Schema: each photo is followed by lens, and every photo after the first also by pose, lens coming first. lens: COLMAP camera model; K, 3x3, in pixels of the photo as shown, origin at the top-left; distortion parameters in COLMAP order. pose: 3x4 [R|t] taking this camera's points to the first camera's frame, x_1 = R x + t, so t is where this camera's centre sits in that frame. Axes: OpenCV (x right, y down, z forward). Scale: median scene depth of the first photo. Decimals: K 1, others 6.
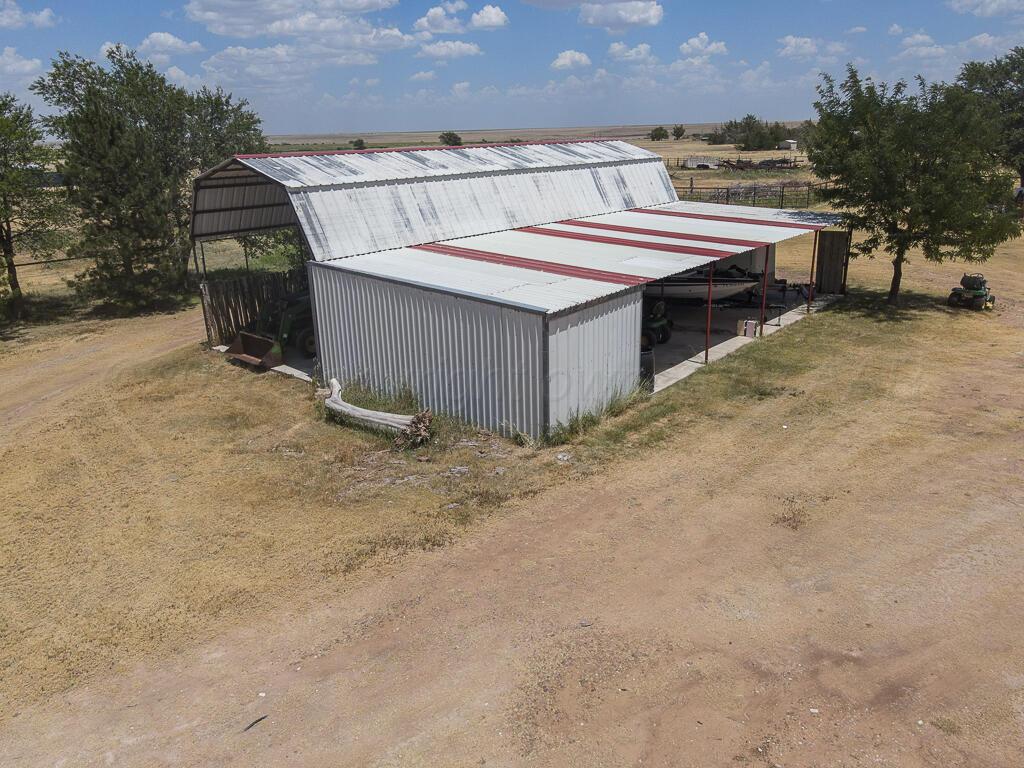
lens RADIAL K [[753.0, 0, 512.9], [0, 753.0, 388.8], [0, 0, 1]] dist [0.021812, -0.008447]
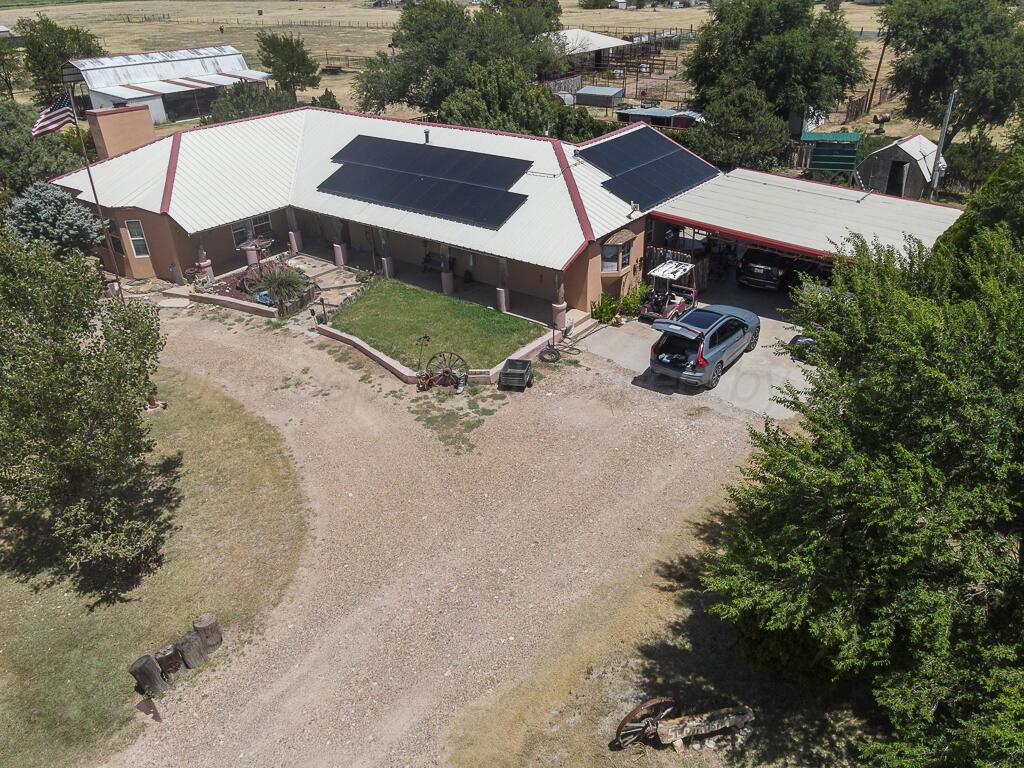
lens RADIAL K [[753.0, 0, 511.7], [0, 753.0, 381.5], [0, 0, 1]] dist [0.021812, -0.008447]
pose [[0.999998, -0.001934, -0.000811, 1.480627], [0.002045, 0.984987, 0.172619, 0.501279], [0.000465, -0.172620, 0.984988, -2.422397]]
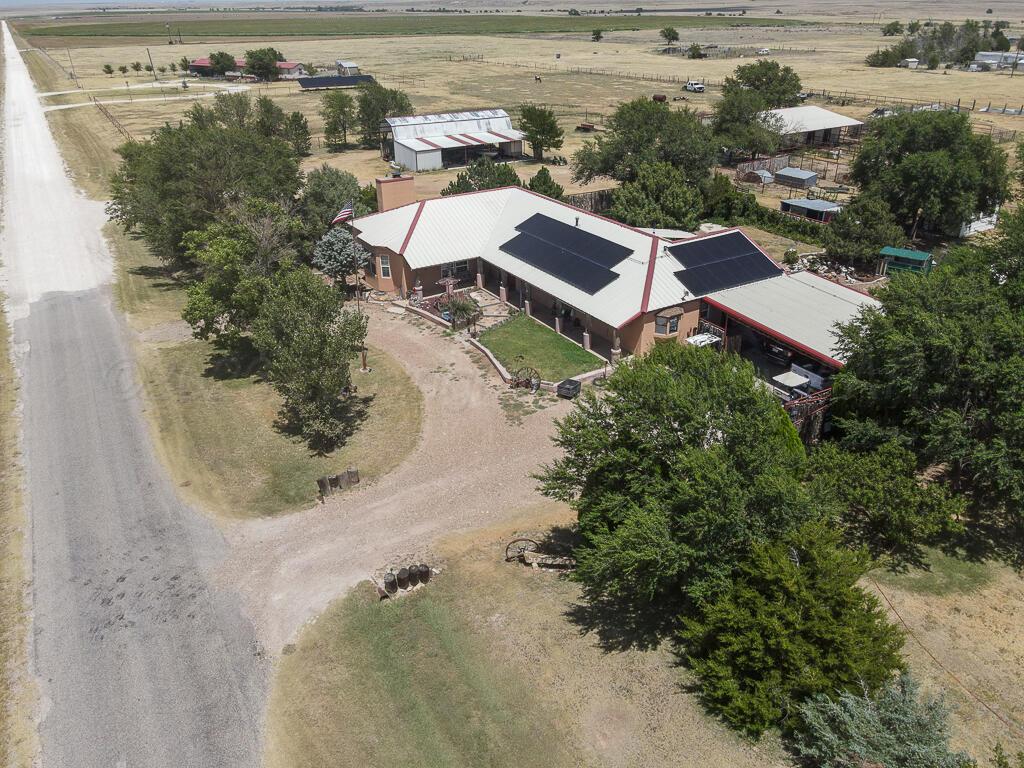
lens RADIAL K [[753.0, 0, 513.9], [0, 753.0, 382.5], [0, 0, 1]] dist [0.021812, -0.008447]
pose [[0.934439, 0.175270, -0.310005, 1.879658], [-0.129644, 0.978193, 0.162267, 0.406741], [0.331686, -0.111439, 0.936785, -2.973168]]
